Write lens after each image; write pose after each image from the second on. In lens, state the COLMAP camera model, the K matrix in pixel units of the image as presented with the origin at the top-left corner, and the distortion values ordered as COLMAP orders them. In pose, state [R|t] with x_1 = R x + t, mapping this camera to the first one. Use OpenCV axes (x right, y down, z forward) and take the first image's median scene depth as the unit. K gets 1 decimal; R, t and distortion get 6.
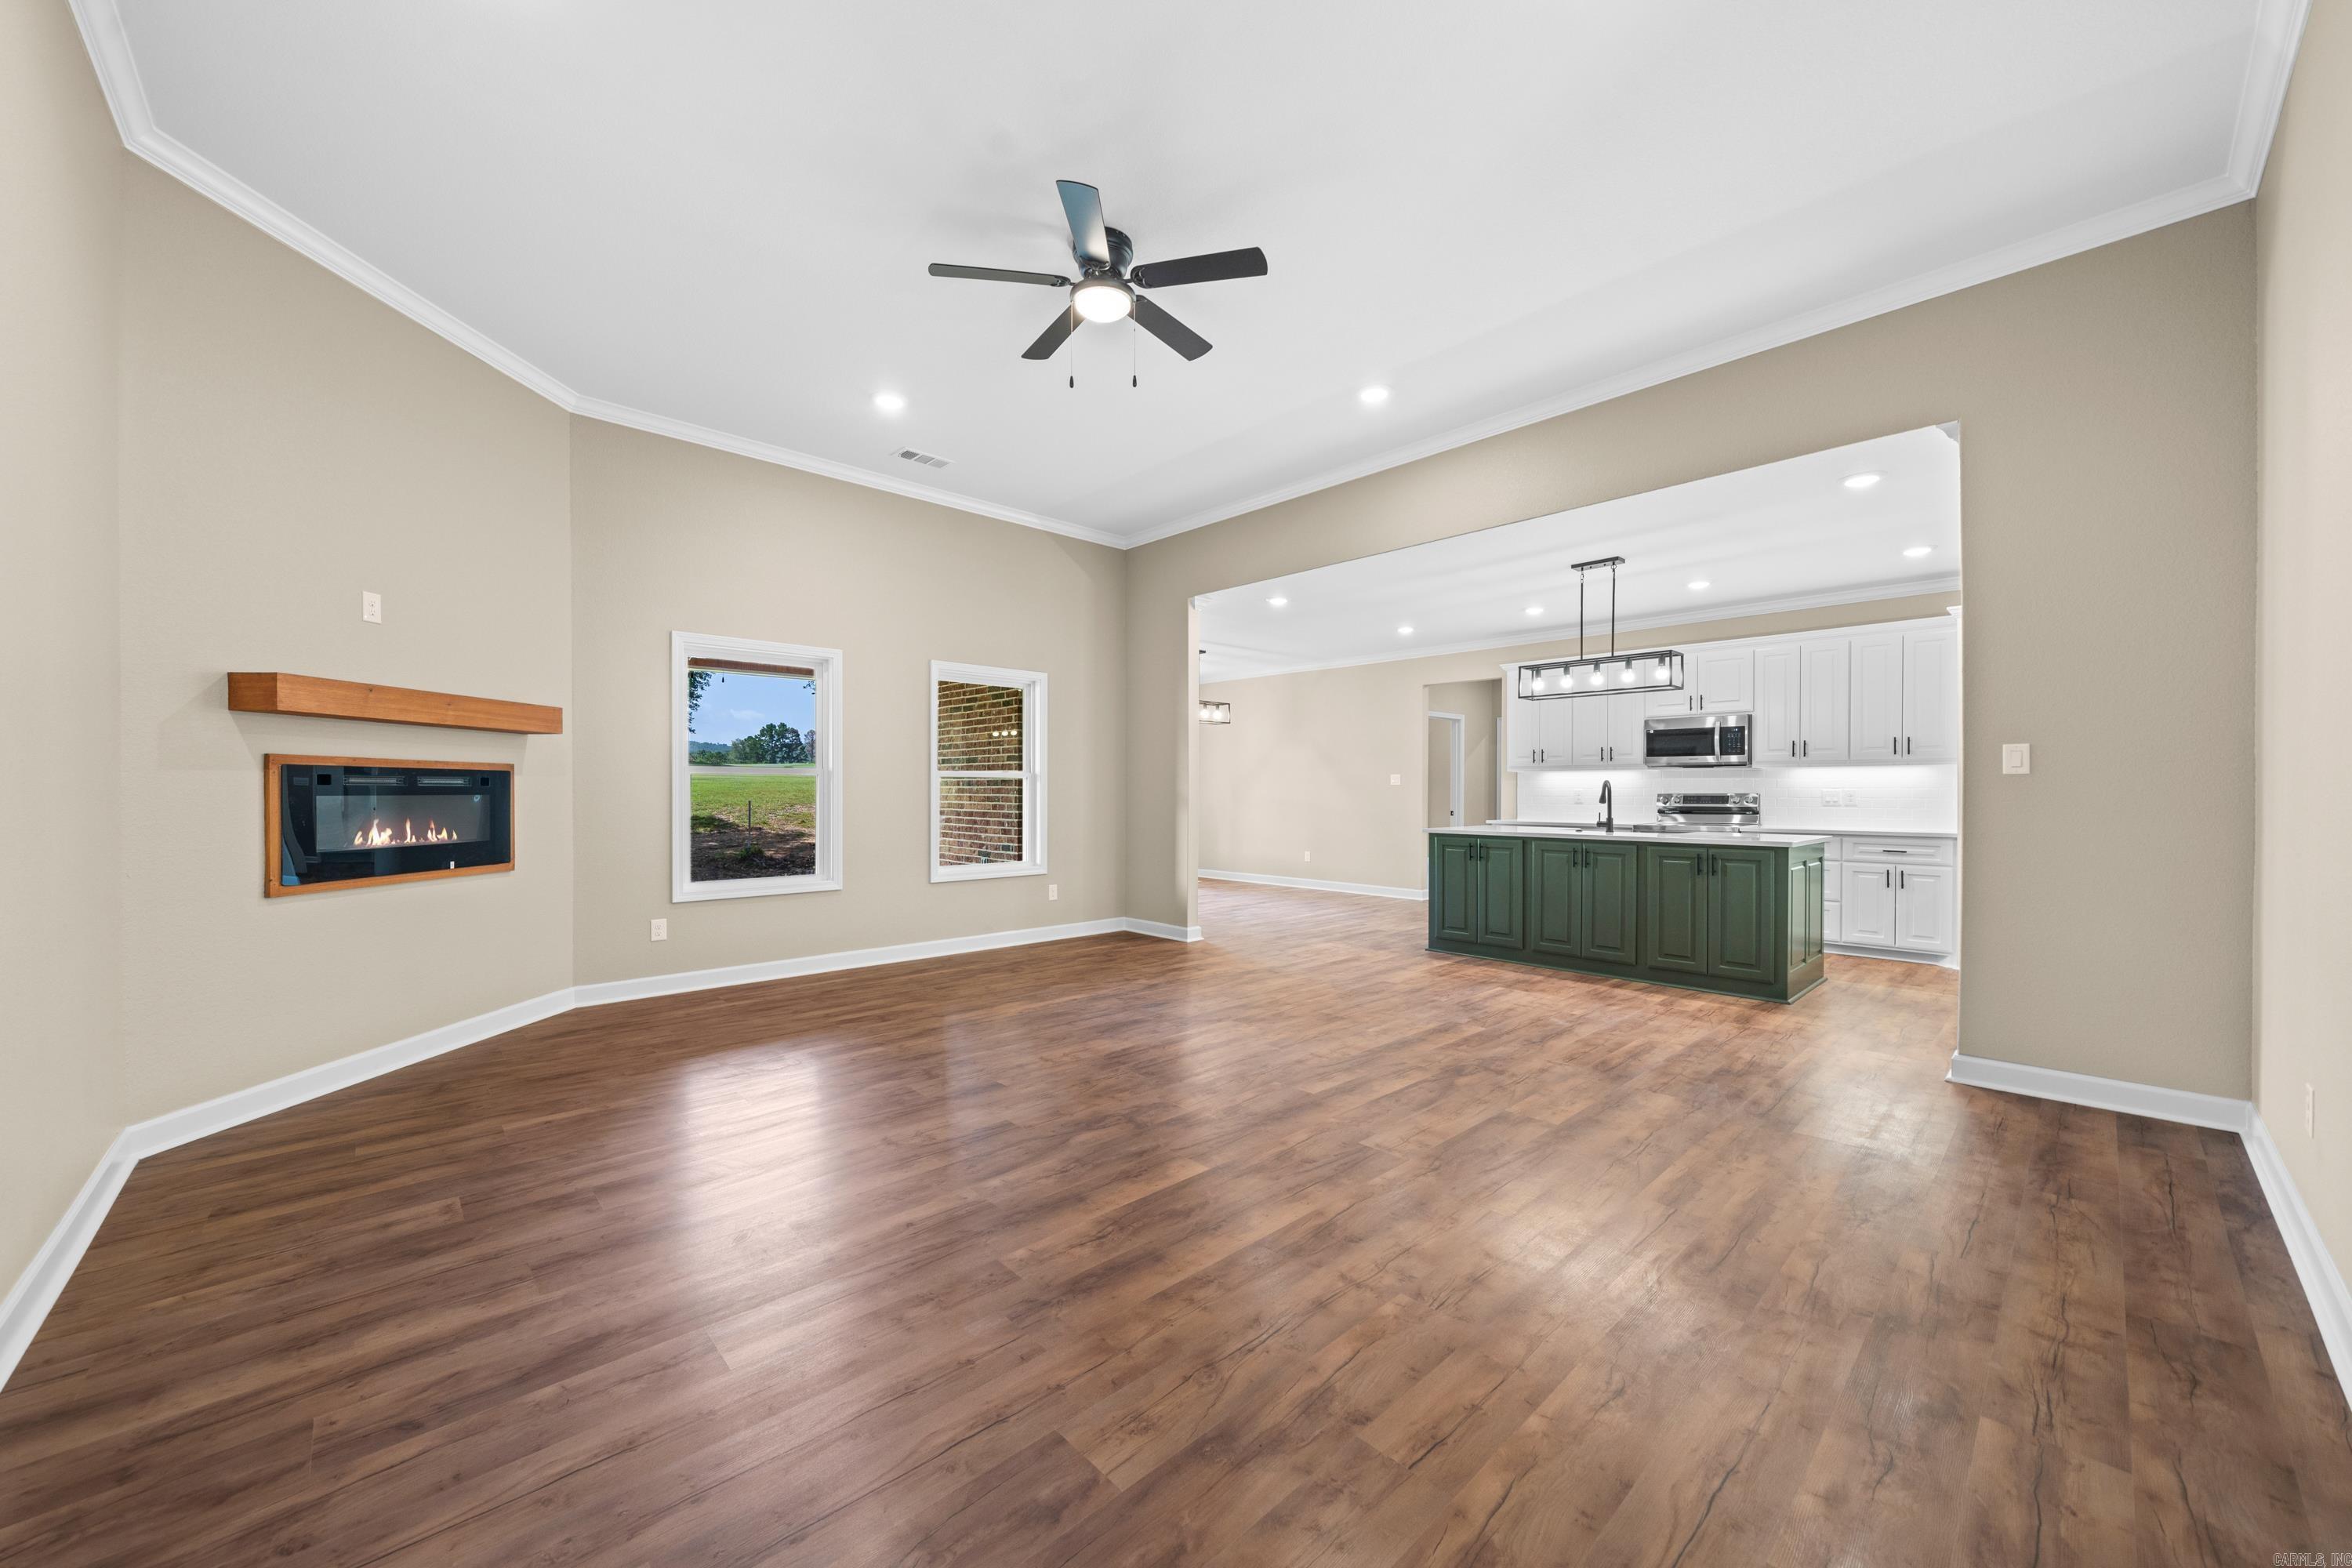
lens RADIAL K [[851.0, 0, 1144.2], [0, 851.0, 788.4], [0, 0, 1]] dist [0.006367, -0.000212]
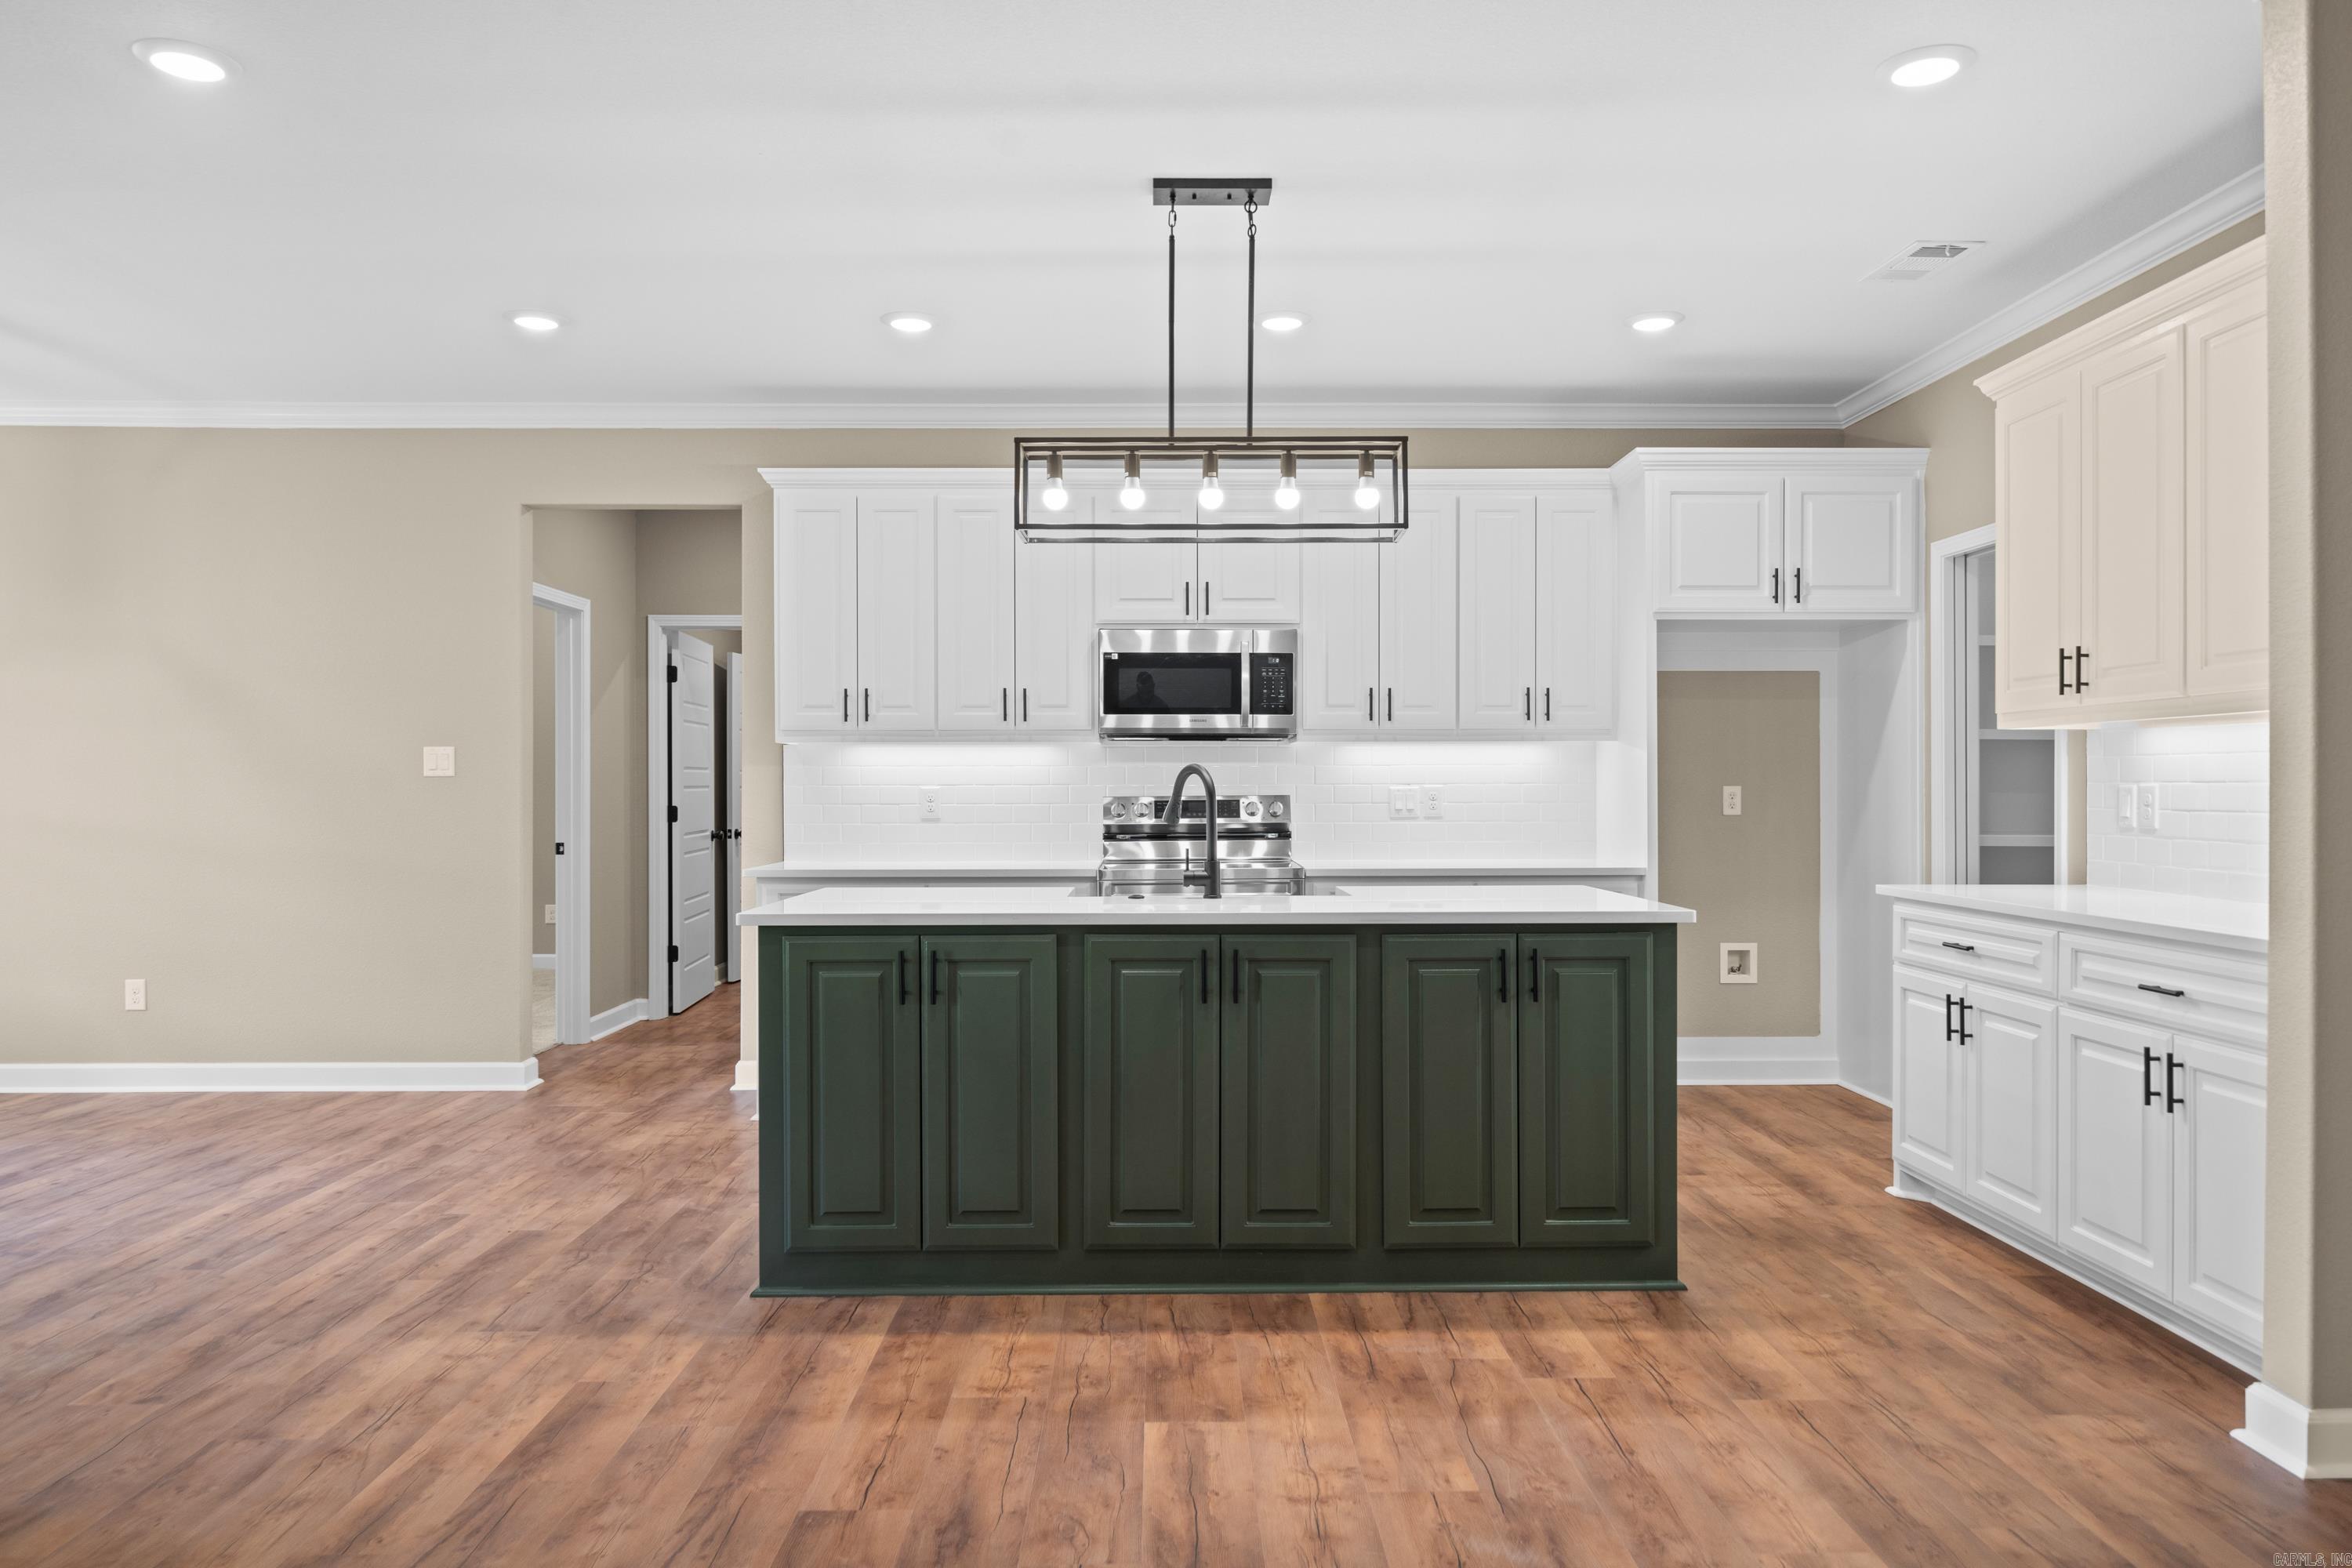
lens RADIAL K [[1623.5, 0, 1128.2], [0, 1623.5, 787.6], [0, 0, 1]] dist [-0.000361, 0.001436]
pose [[0.669400, -0.002407, 0.742898, -0.030636], [-0.000205, 0.999994, 0.003425, -0.002029], [-0.742902, -0.002446, 0.669396, 0.589653]]
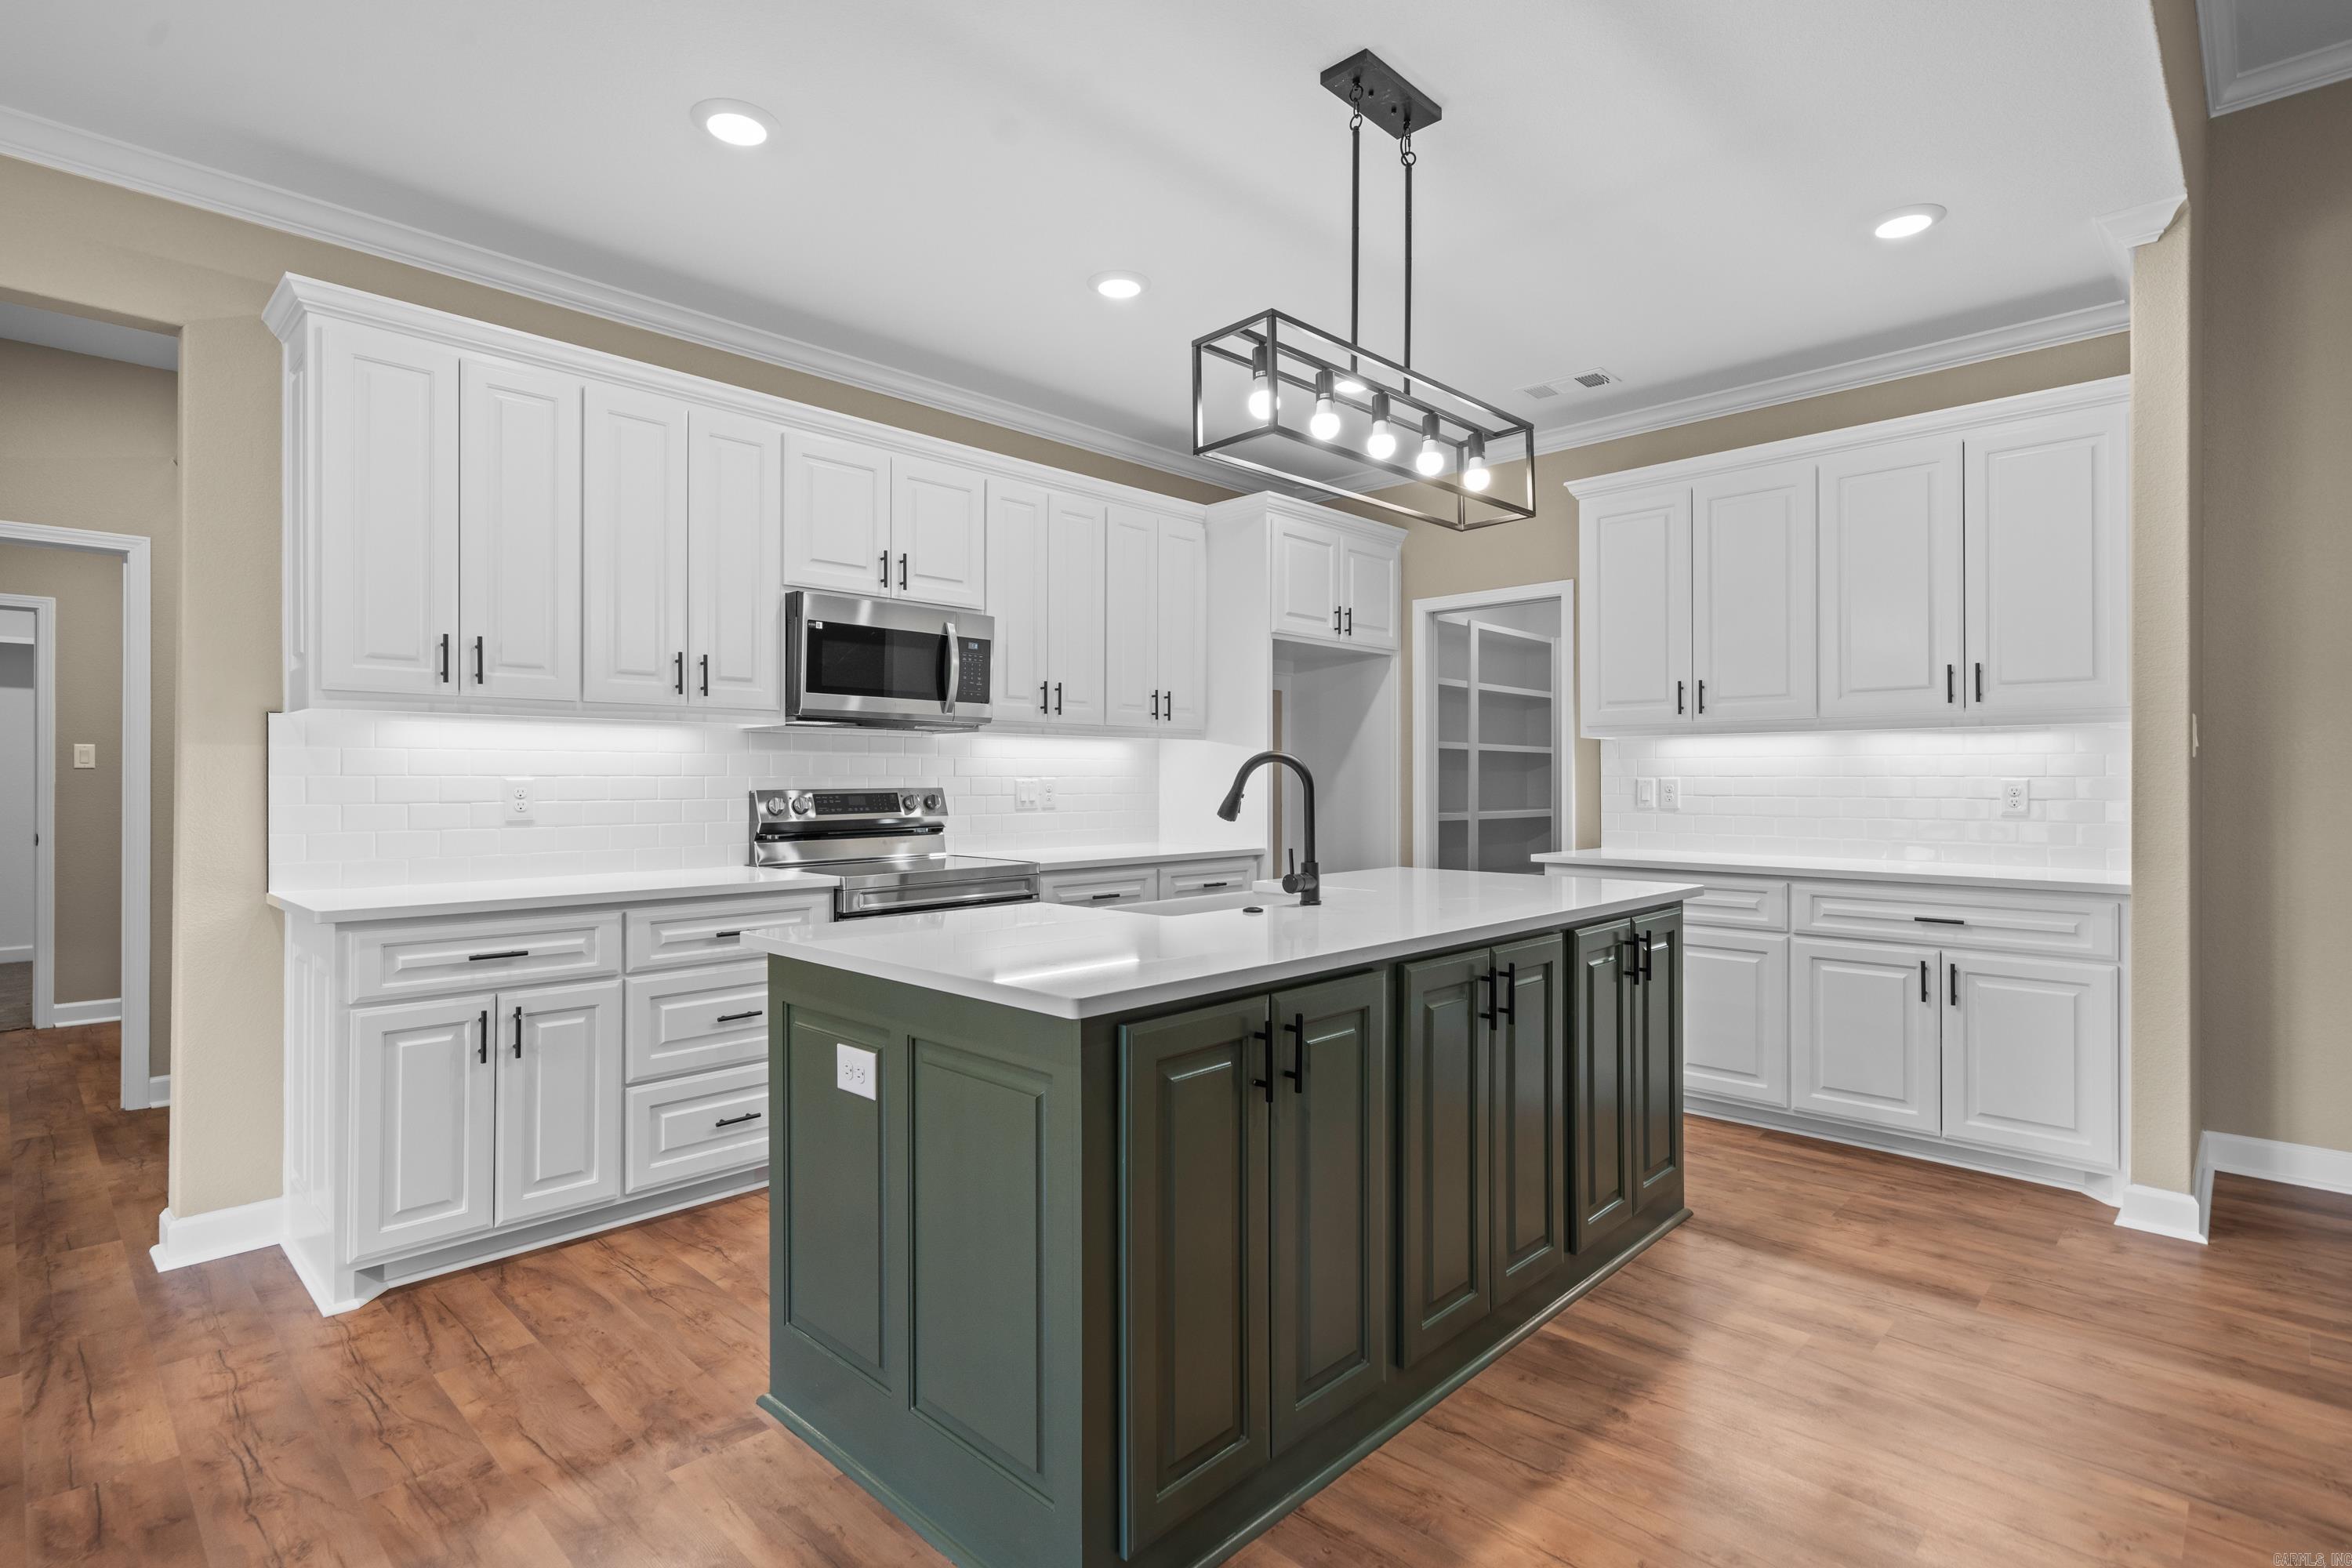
lens RADIAL K [[1168.4, 0, 1187.1], [0, 1168.4, 777.3], [0, 0, 1]] dist [0.004793, 0.000044]
pose [[-0.088886, 0.002111, 0.996040, 0.094999], [-0.002612, 0.999994, -0.002352, 0.001398], [-0.996038, -0.002811, -0.088880, 1.202317]]
